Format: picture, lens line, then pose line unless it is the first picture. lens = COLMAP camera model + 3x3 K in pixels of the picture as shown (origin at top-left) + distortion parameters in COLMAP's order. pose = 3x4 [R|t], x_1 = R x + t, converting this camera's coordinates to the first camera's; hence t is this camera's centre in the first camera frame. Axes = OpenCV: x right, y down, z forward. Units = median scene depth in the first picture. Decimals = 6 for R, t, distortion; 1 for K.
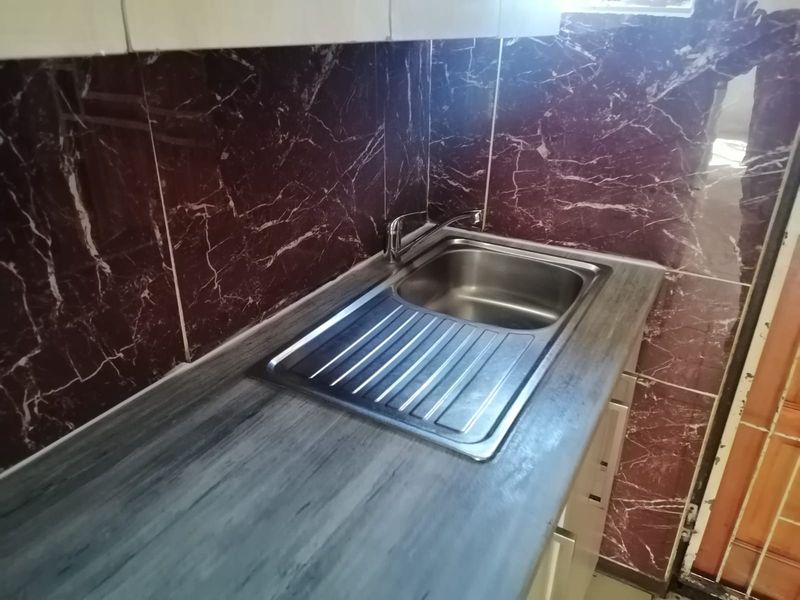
lens RADIAL K [[595.8, 0, 398.0], [0, 595.8, 297.3], [0, 0, 1]] dist [0.049248, -0.050794]
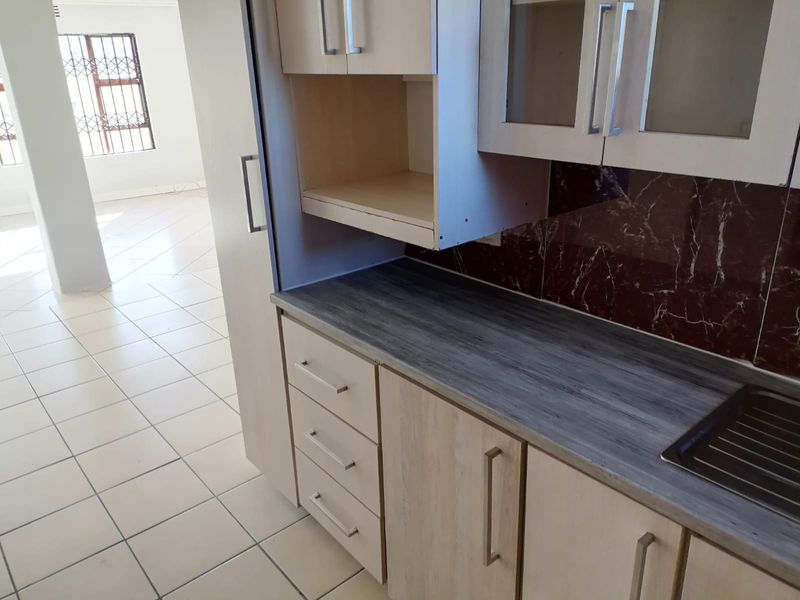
lens RADIAL K [[595.8, 0, 398.0], [0, 595.8, 297.3], [0, 0, 1]] dist [0.049248, -0.050794]
pose [[-0.340523, 0.333130, -0.879243, 0.951863], [-0.384400, 0.804083, 0.453528, -0.287524], [0.858068, 0.492418, -0.145753, 0.294364]]
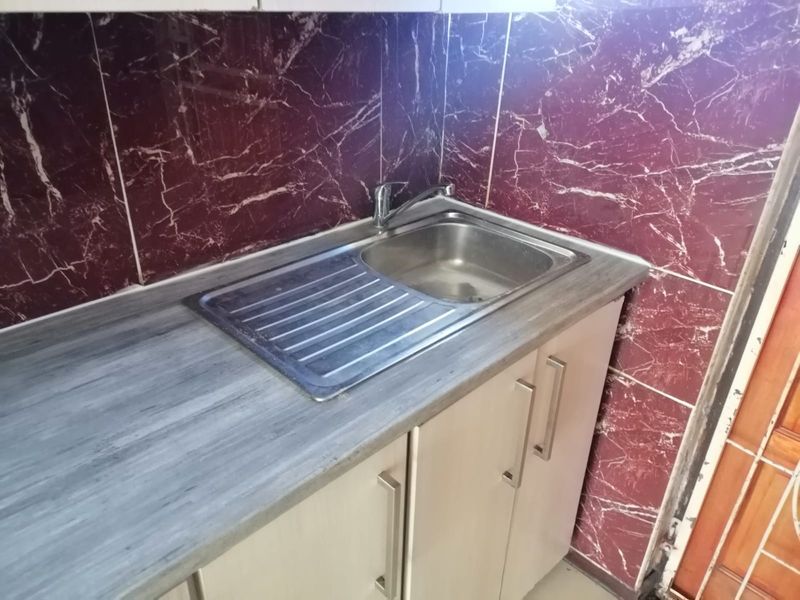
lens RADIAL K [[595.8, 0, 398.0], [0, 595.8, 297.3], [0, 0, 1]] dist [0.049248, -0.050794]
pose [[0.964518, 0.138479, -0.224784, 0.314088], [-0.129232, 0.990065, 0.055416, 0.001866], [0.230224, -0.024401, 0.972832, -0.022148]]
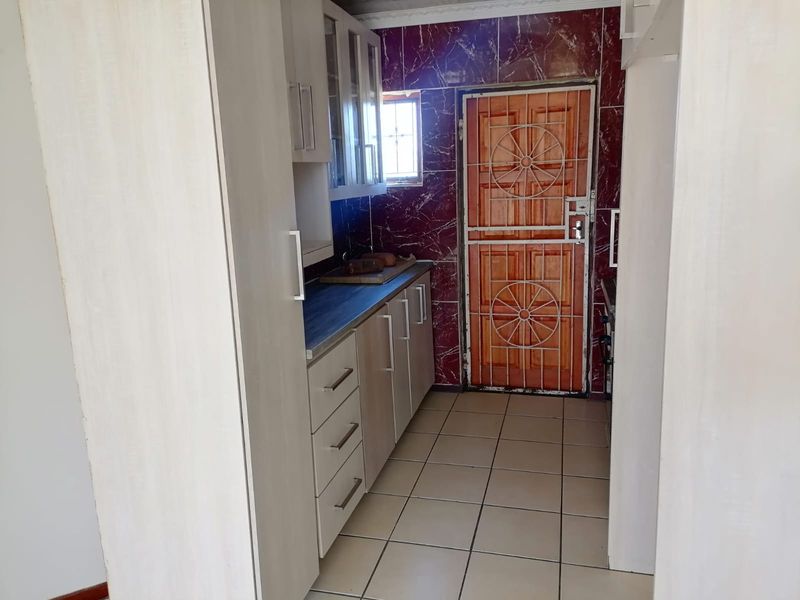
lens RADIAL K [[595.8, 0, 398.0], [0, 595.8, 297.3], [0, 0, 1]] dist [0.049248, -0.050794]
pose [[0.968185, -0.104511, 0.227367, -0.491464], [0.158464, 0.959274, -0.233842, 0.909553], [-0.193668, 0.262432, 0.945316, -2.008160]]
